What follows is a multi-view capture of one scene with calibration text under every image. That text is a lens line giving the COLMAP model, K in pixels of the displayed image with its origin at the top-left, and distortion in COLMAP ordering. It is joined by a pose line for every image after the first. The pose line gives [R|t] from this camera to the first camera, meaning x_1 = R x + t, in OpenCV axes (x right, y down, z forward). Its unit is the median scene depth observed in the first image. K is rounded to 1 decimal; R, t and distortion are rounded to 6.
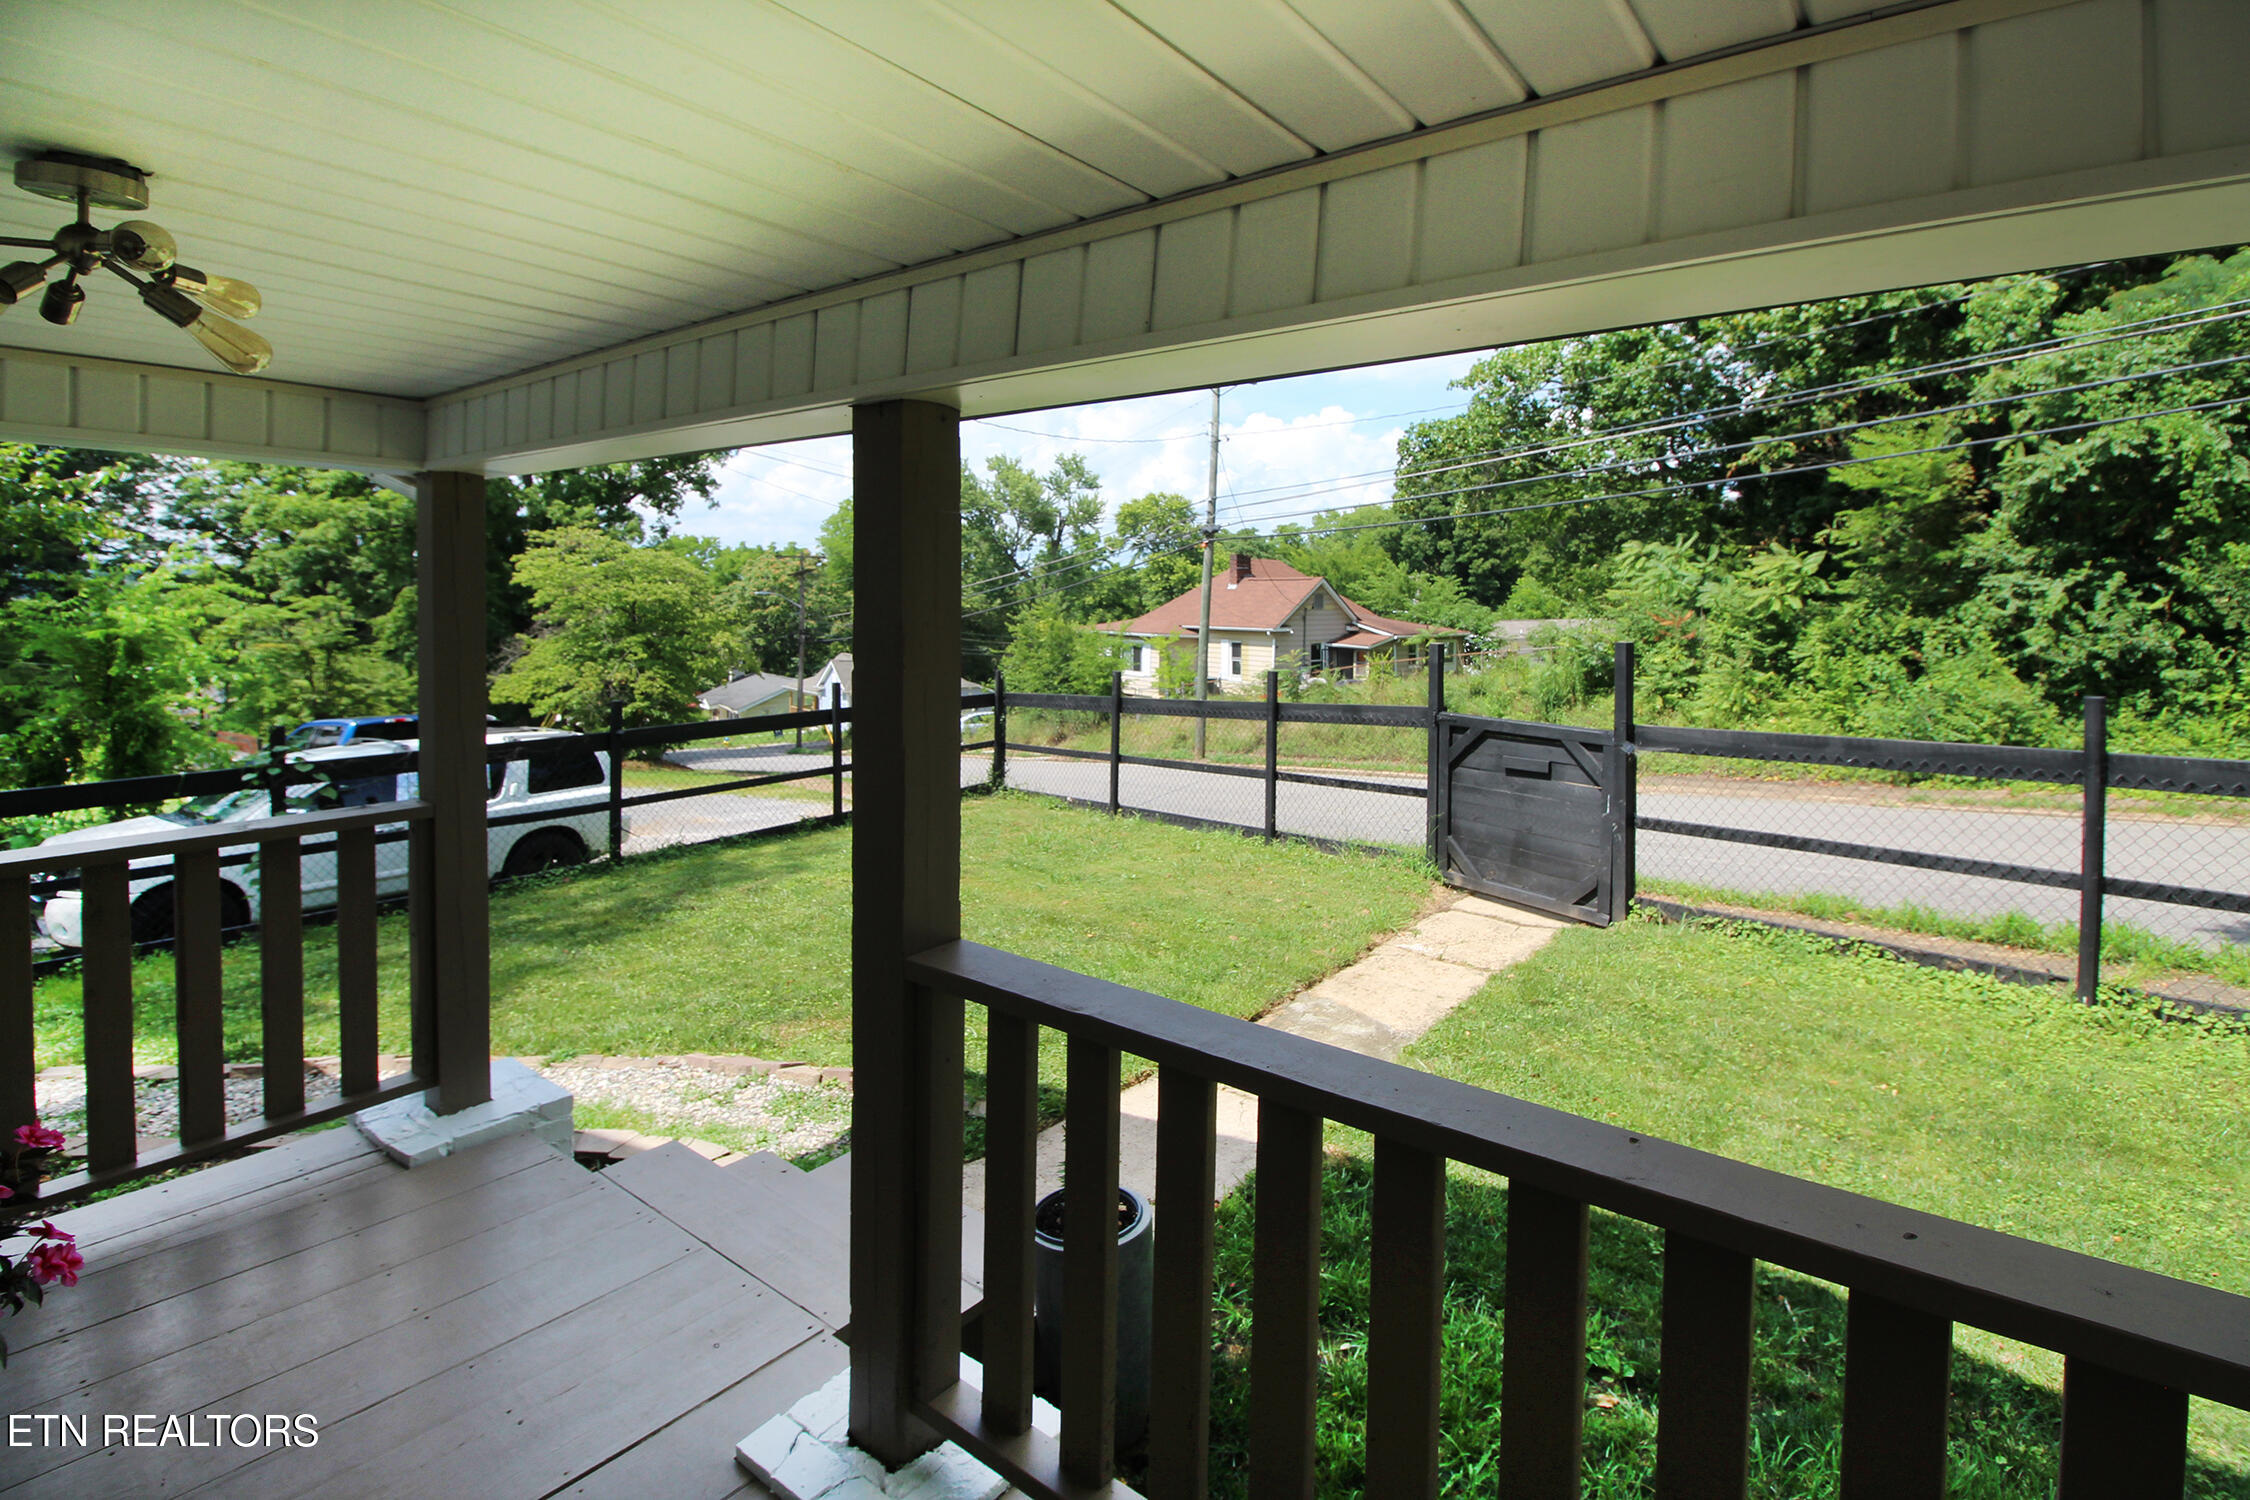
lens RADIAL K [[1061.1, 0, 1125.0], [0, 1061.1, 750.0], [0, 0, 1]] dist [-0.004882, -0.001026]
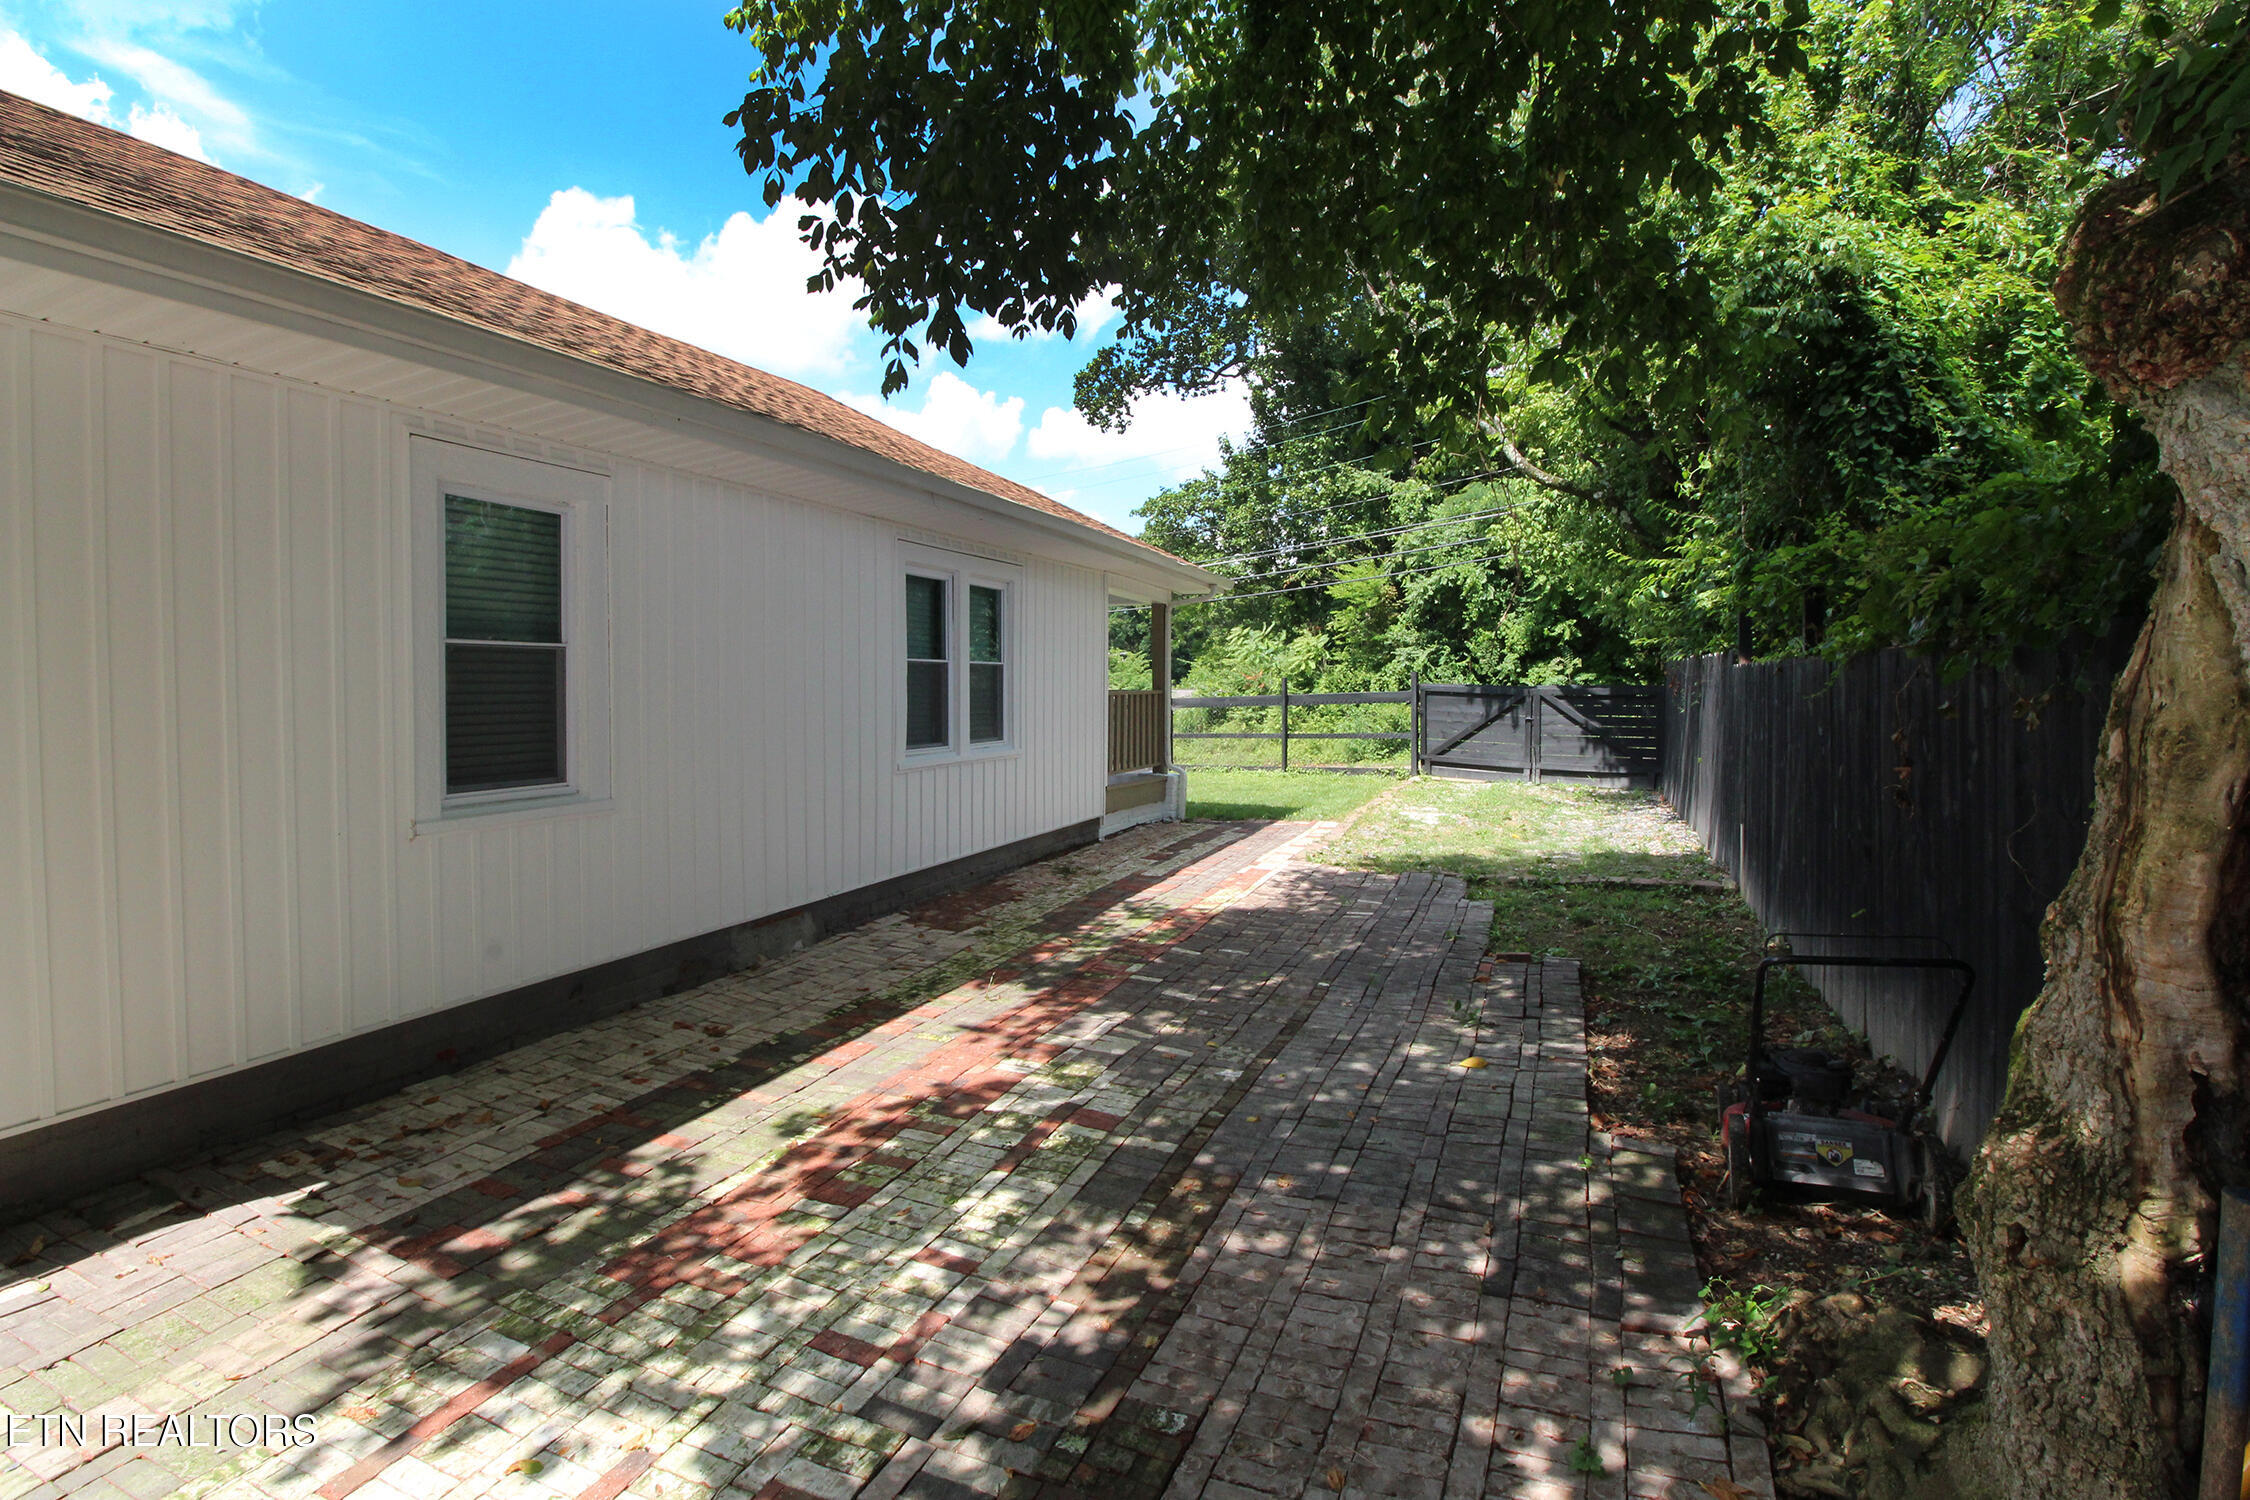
lens RADIAL K [[1061.1, 0, 1125.0], [0, 1061.1, 750.0], [0, 0, 1]] dist [-0.004882, -0.001026]
pose [[0.972694, -0.018401, 0.231361, -0.046185], [0.035624, 0.996876, -0.070486, 0.107912], [-0.229341, 0.076803, 0.970311, -0.576524]]
